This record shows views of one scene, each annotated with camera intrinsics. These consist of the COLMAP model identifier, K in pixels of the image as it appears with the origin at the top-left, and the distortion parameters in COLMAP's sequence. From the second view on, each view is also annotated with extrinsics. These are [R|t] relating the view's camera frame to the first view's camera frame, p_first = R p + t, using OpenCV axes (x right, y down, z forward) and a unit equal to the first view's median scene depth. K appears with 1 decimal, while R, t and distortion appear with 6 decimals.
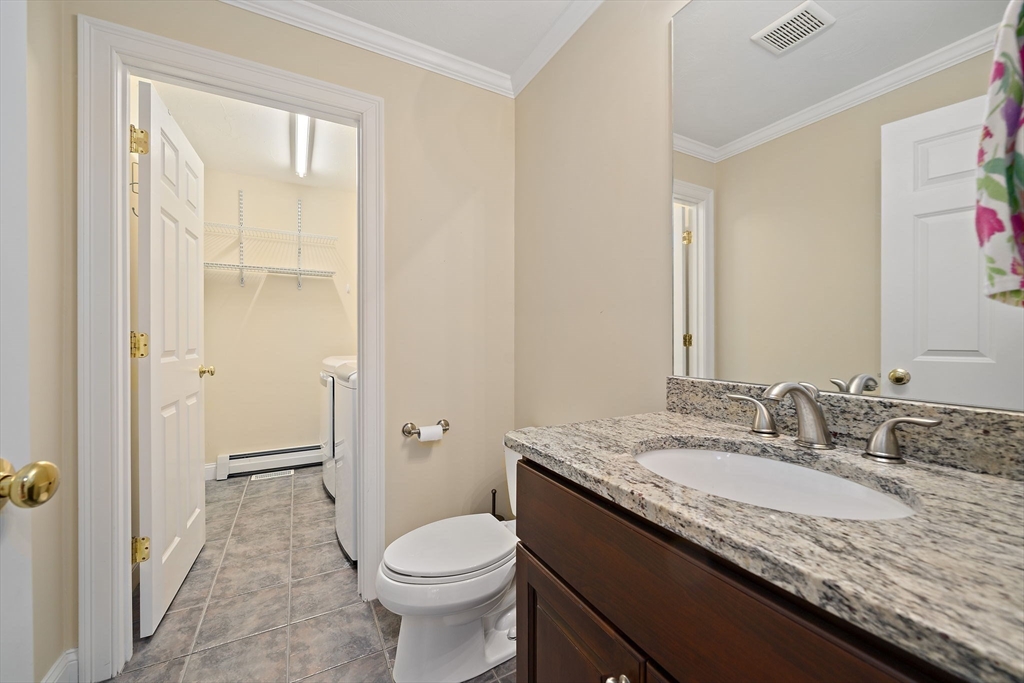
lens RADIAL K [[396.2, 0, 510.6], [0, 396.2, 336.3], [0, 0, 1]] dist [-0.007064, 0.000283]
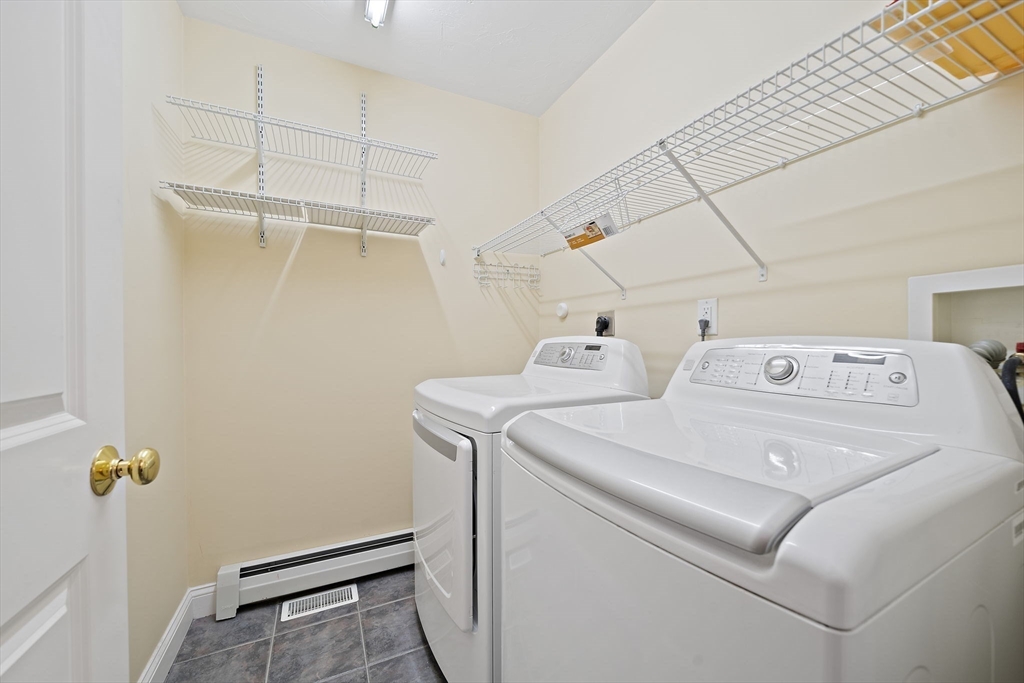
lens RADIAL K [[396.2, 0, 512.5], [0, 396.2, 346.5], [0, 0, 1]] dist [-0.007064, 0.000283]
pose [[0.998925, 0.006859, -0.045854, -0.327324], [-0.006075, 0.999833, 0.017207, -0.002334], [0.045964, -0.016910, 0.998800, 0.495786]]
